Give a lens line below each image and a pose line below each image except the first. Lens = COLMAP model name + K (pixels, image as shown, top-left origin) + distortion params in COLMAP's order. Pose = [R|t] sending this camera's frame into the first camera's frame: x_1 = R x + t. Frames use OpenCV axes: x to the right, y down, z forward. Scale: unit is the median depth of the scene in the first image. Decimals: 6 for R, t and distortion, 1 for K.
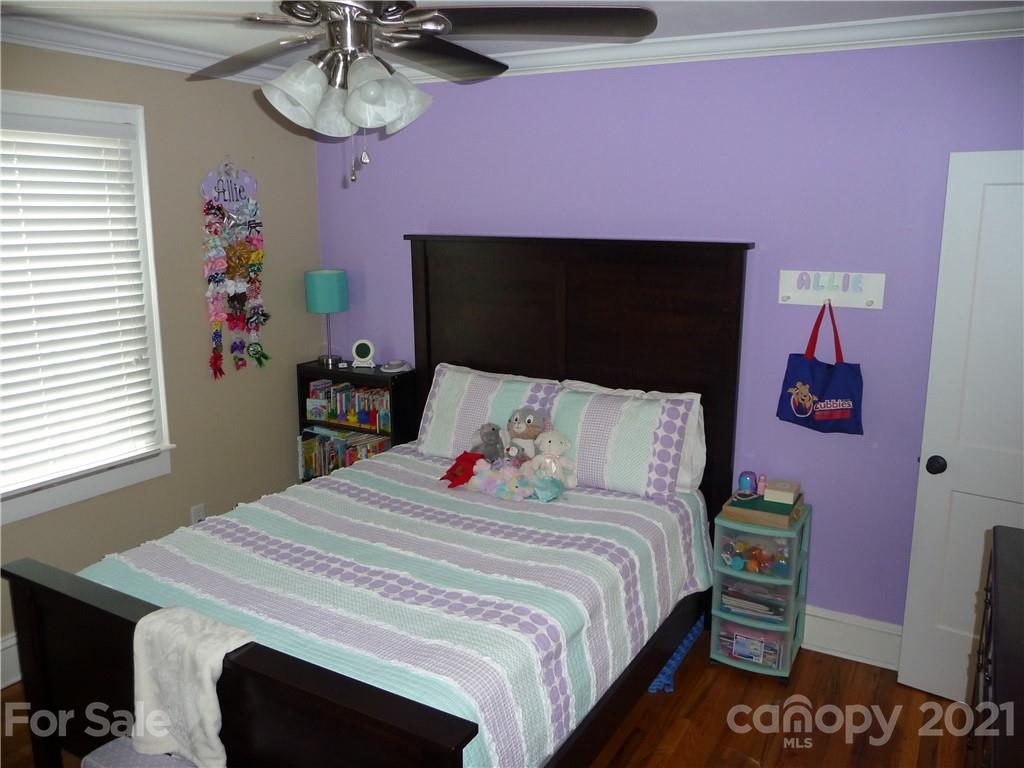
lens RADIAL K [[841.2, 0, 520.3], [0, 841.2, 383.9], [0, 0, 1]] dist [-0.039441, 0.024204]
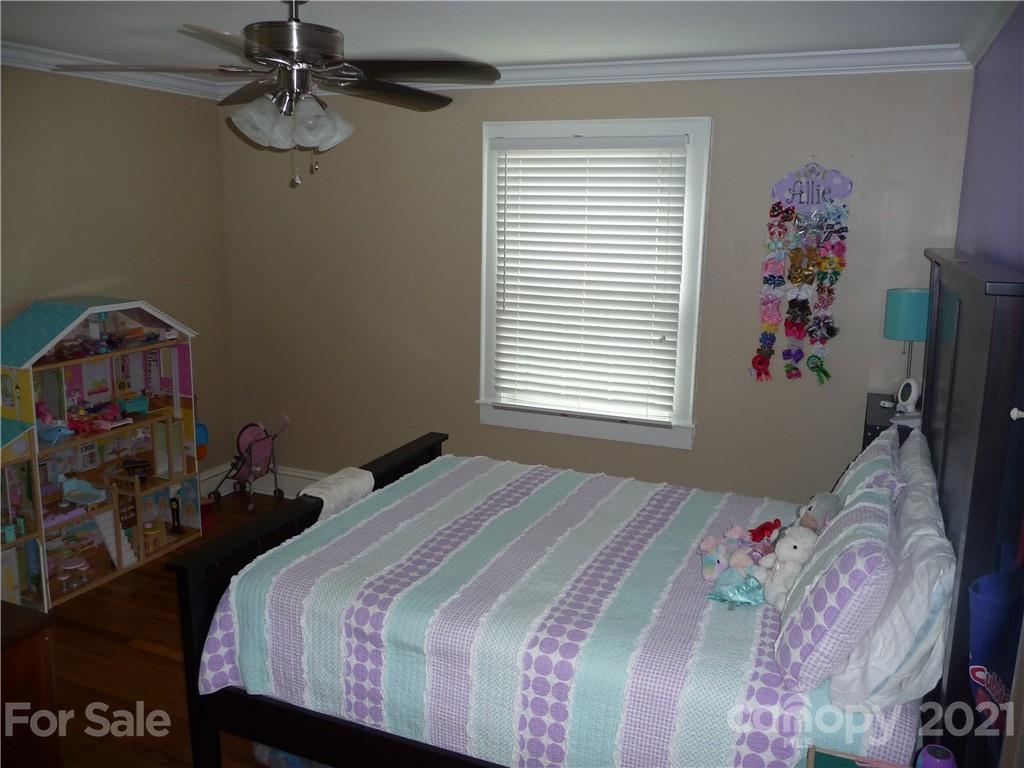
lens RADIAL K [[841.2, 0, 522.4], [0, 841.2, 380.9], [0, 0, 1]] dist [-0.039441, 0.024204]
pose [[0.117708, 0.193870, -0.973940, 0.586773], [-0.219023, 0.961675, 0.164957, -0.109679], [0.968594, 0.193898, 0.155659, 0.573813]]
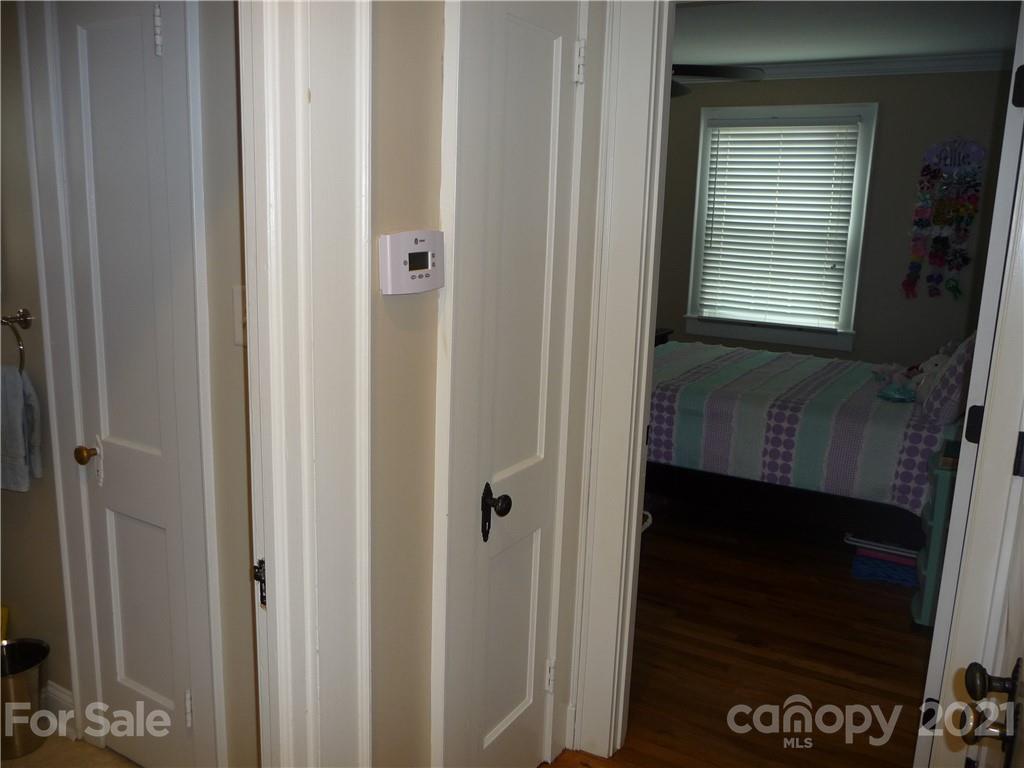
lens RADIAL K [[841.2, 0, 509.4], [0, 841.2, 377.3], [0, 0, 1]] dist [-0.039441, 0.024204]
pose [[-0.033152, 0.193329, -0.980574, 1.012275], [-0.232508, 0.952703, 0.195695, 0.001678], [0.972029, 0.234479, 0.013366, 0.390871]]
